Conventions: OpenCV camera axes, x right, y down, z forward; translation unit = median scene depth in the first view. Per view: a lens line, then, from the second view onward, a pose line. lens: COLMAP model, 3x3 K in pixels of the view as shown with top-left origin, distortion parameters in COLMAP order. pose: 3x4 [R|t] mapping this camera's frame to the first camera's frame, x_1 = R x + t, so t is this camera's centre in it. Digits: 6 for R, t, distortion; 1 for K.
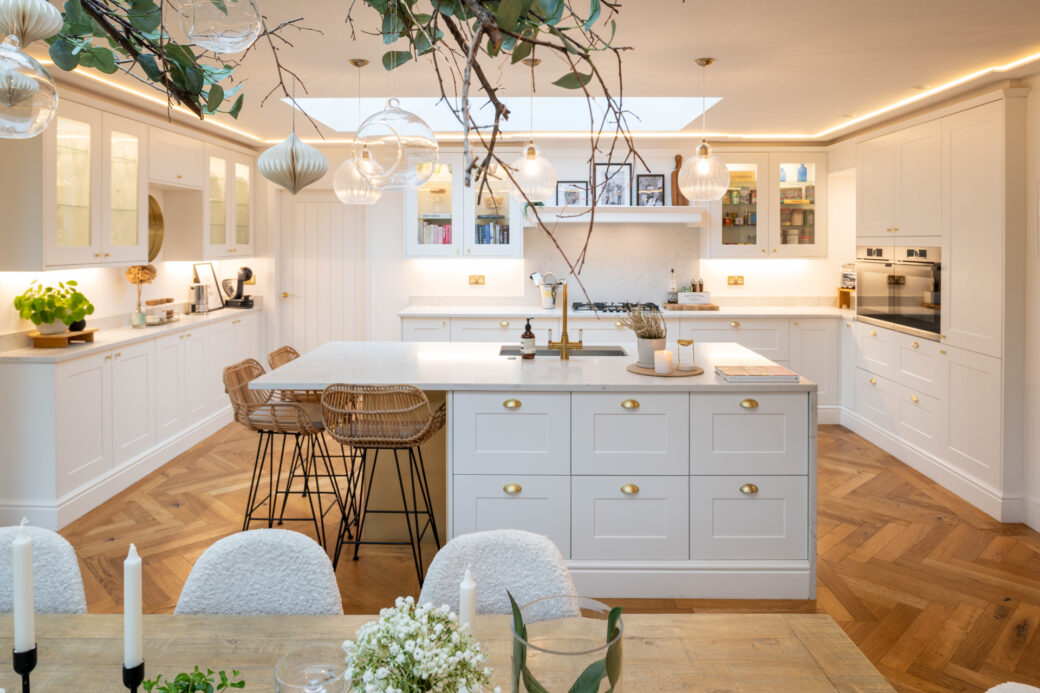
lens RADIAL K [[715.3, 0, 521.3], [0, 715.3, 274.9], [0, 0, 1]] dist [-0.014947, -0.005969]
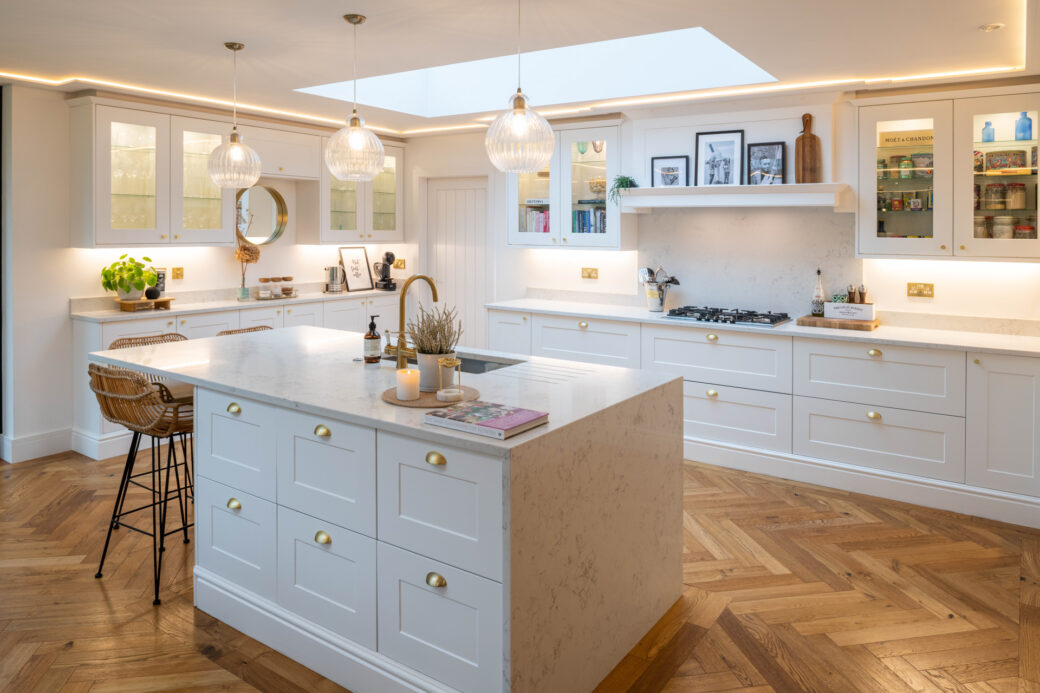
lens RADIAL K [[715.3, 0, 516.7], [0, 715.3, 261.0], [0, 0, 1]] dist [-0.014947, -0.005969]
pose [[0.830508, 0.033021, -0.556028, 0.375337], [-0.036912, 0.999310, 0.004212, -0.009163], [0.555783, 0.017026, 0.831153, 0.225247]]
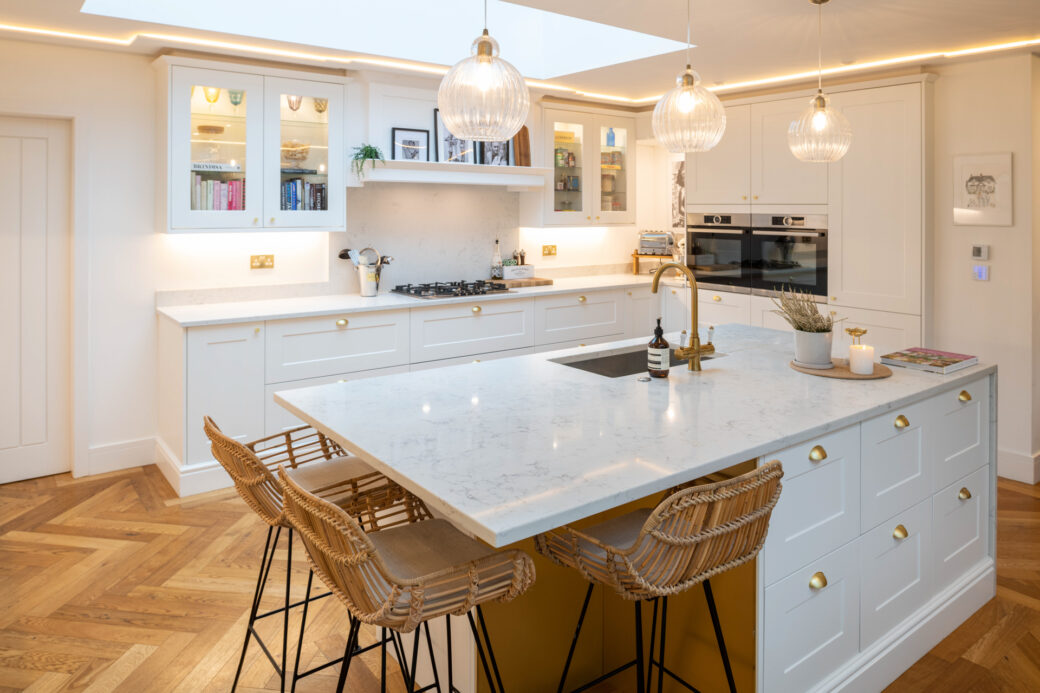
lens RADIAL K [[715.3, 0, 519.2], [0, 715.3, 219.2], [0, 0, 1]] dist [-0.014947, -0.005969]
pose [[0.784517, -0.005850, 0.620079, -0.311866], [0.024004, 0.999493, -0.020940, -0.014581], [-0.619642, 0.031312, 0.784260, 0.319926]]
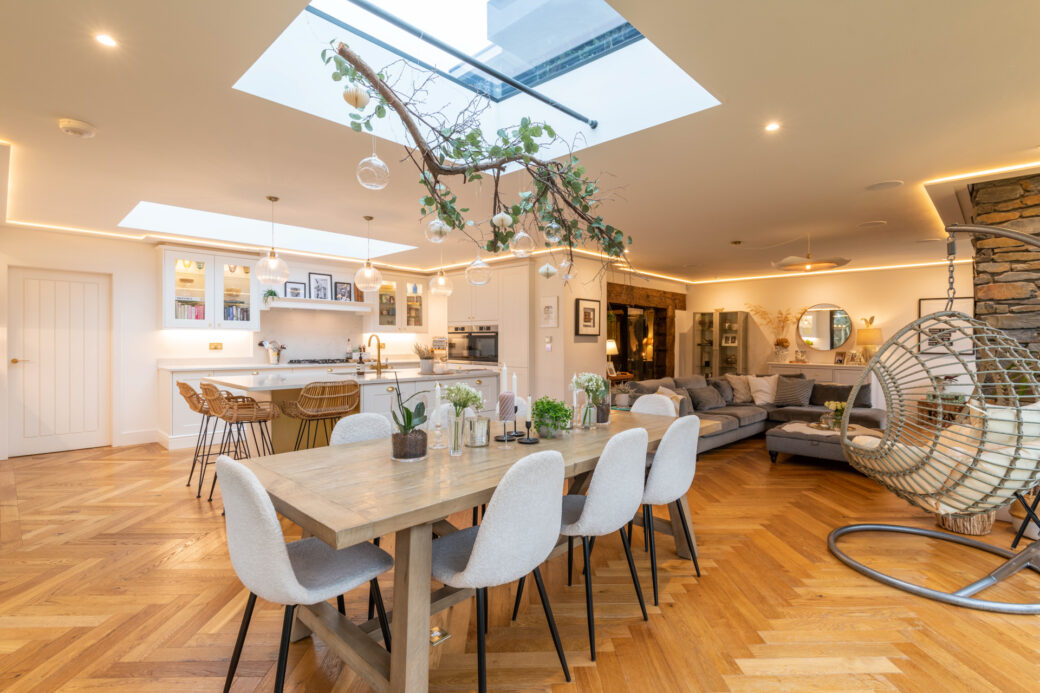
lens RADIAL K [[491.6, 0, 523.8], [0, 491.6, 347.4], [0, 0, 1]] dist [-0.001944, 0.000345]
pose [[0.683079, -0.006104, 0.730319, -0.374840], [0.030429, 0.999335, -0.020108, 0.050009], [-0.729710, 0.035958, 0.682810, -0.110056]]
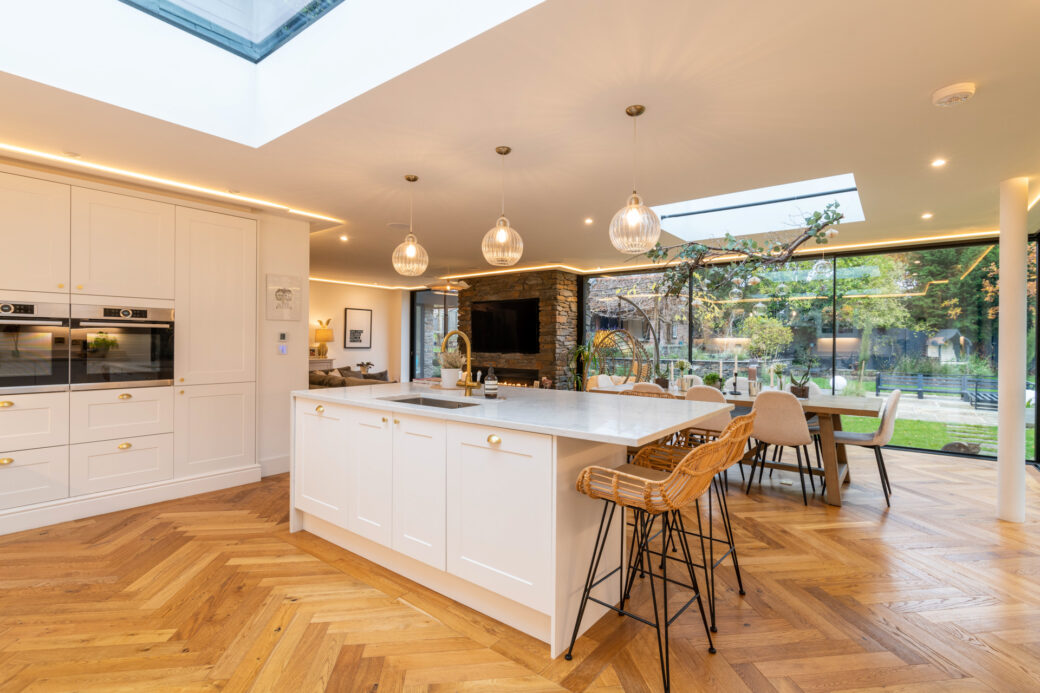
lens RADIAL K [[491.6, 0, 521.4], [0, 491.6, 337.8], [0, 0, 1]] dist [-0.001944, 0.000345]
pose [[-0.800284, -0.001090, 0.599620, -0.290489], [0.021863, 0.999280, 0.030996, -0.001072], [-0.599222, 0.037915, -0.799684, 0.946577]]
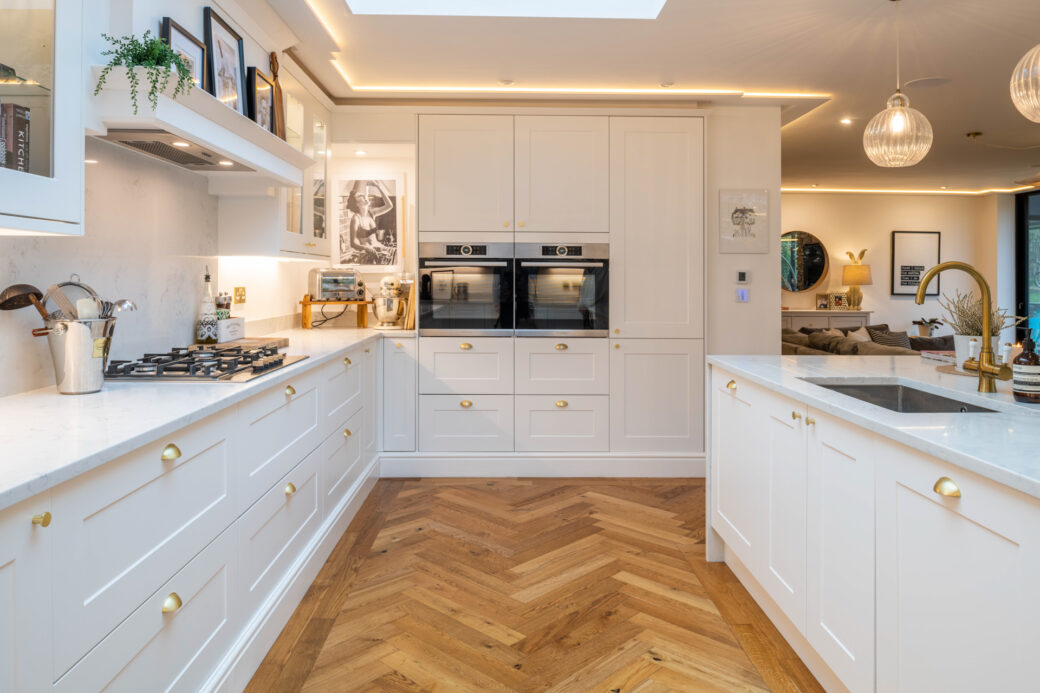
lens RADIAL K [[715.3, 0, 519.7], [0, 715.3, 272.9], [0, 0, 1]] dist [-0.014947, -0.005969]
pose [[-0.043050, 0.010124, 0.999022, -0.298714], [0.042480, 0.999063, -0.008294, 0.004604], [-0.998169, 0.042081, -0.043439, 0.837177]]
